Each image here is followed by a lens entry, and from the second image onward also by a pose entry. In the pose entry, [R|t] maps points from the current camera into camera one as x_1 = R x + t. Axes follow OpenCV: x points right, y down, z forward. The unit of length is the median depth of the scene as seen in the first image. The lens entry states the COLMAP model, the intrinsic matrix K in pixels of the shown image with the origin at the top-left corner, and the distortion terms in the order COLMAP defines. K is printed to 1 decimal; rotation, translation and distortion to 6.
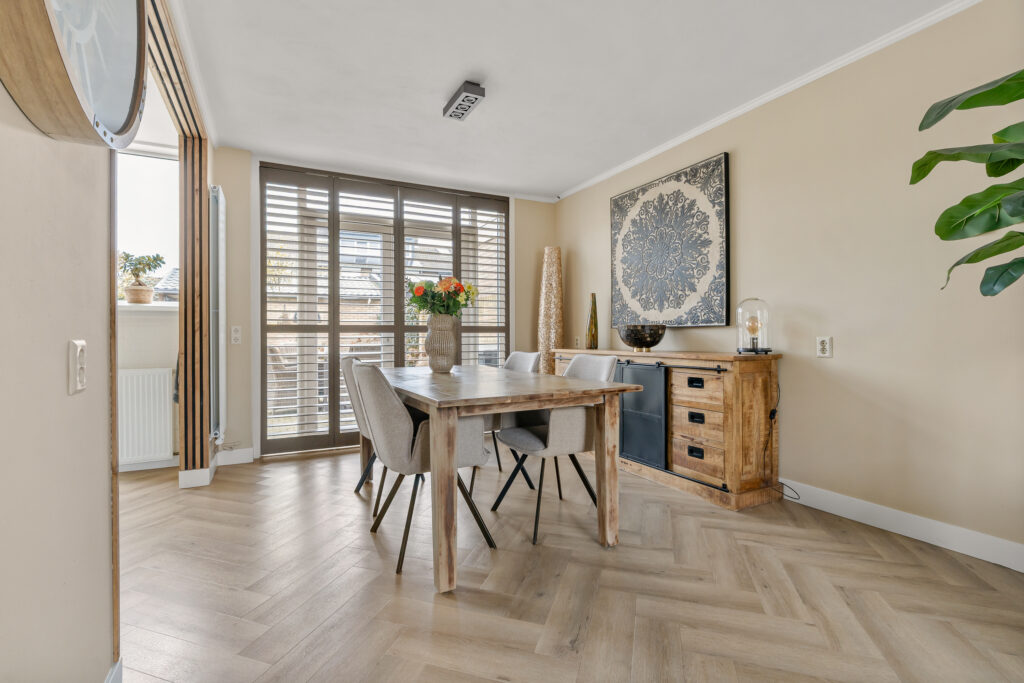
lens RADIAL K [[474.3, 0, 505.3], [0, 474.3, 335.1], [0, 0, 1]] dist [-0.000025, 0.000220]
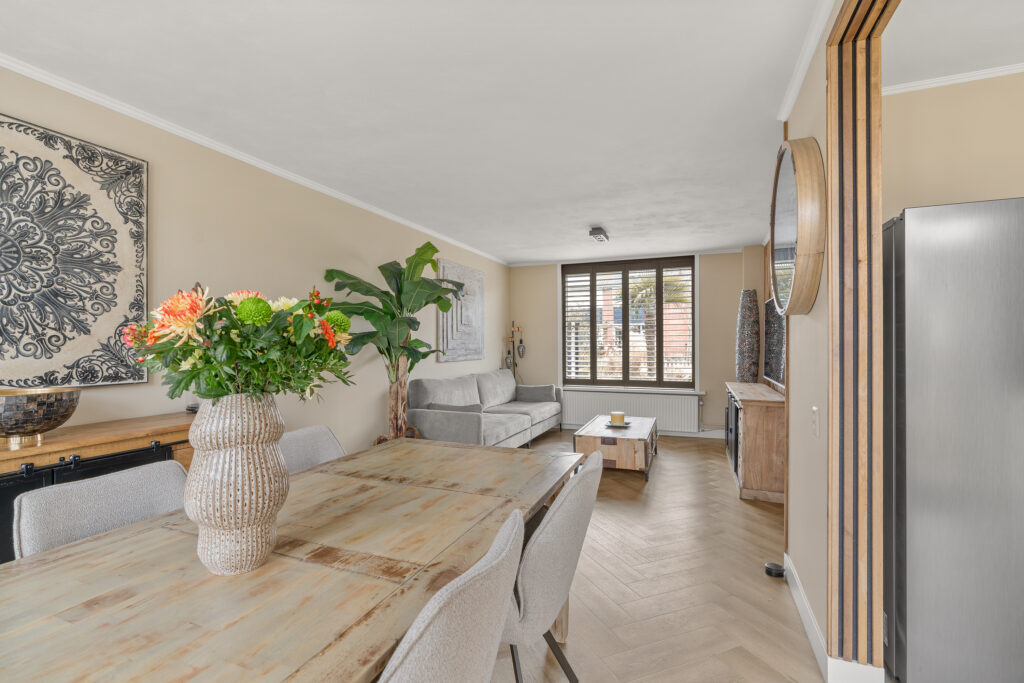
lens RADIAL K [[472.0, 0, 511.8], [0, 472.0, 346.6], [0, 0, 1]] dist [0.000387, 0.000541]
pose [[-0.661320, 0.003041, 0.750098, -0.468697], [0.003582, 0.999993, -0.000896, -0.068721], [-0.750095, 0.002094, -0.661326, 0.955611]]
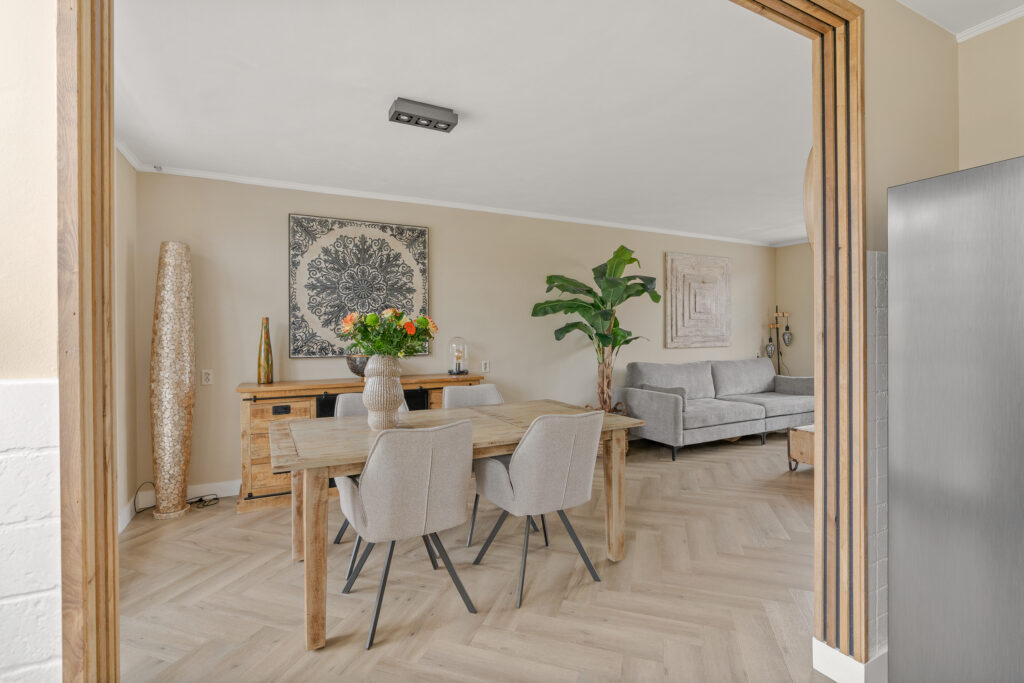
lens RADIAL K [[474.3, 0, 505.3], [0, 474.3, 335.1], [0, 0, 1]] dist [-0.000025, 0.000220]
pose [[-0.020607, 0.000612, 0.999787, -0.812093], [0.002993, 0.999995, -0.000550, -0.067369], [-0.999783, 0.002981, -0.020609, 0.724197]]
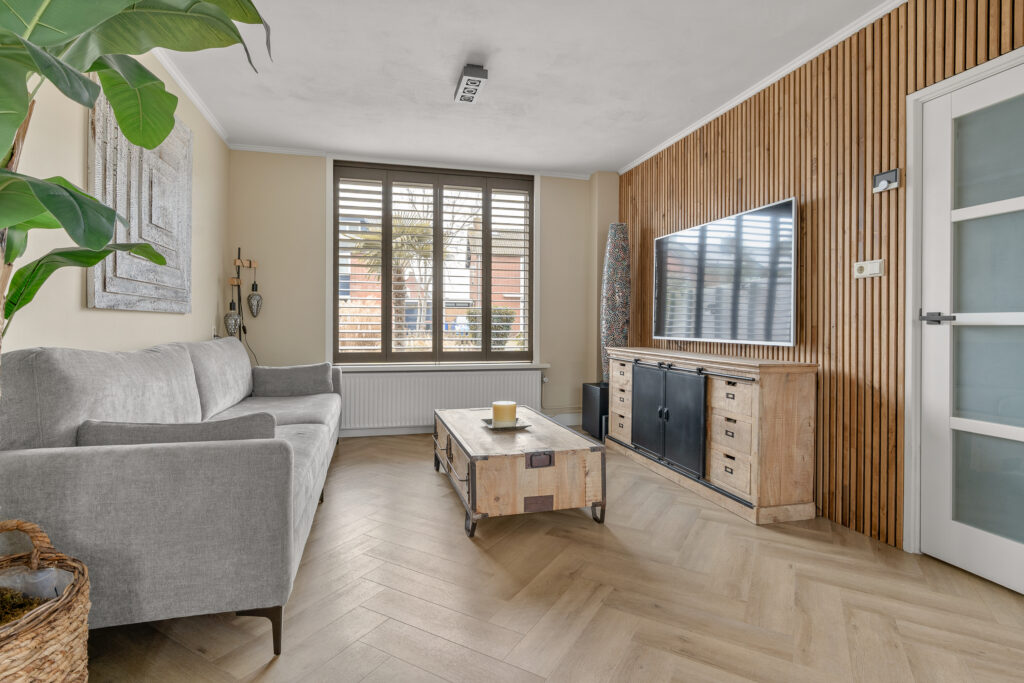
lens RADIAL K [[509.5, 0, 508.8], [0, 509.5, 325.3], [0, 0, 1]] dist [-0.003276, -0.000520]
pose [[-0.977586, 0.000470, 0.210536, 0.200188], [0.000124, 0.999999, -0.001653, -0.000029], [-0.210537, -0.001589, -0.977585, 0.620730]]
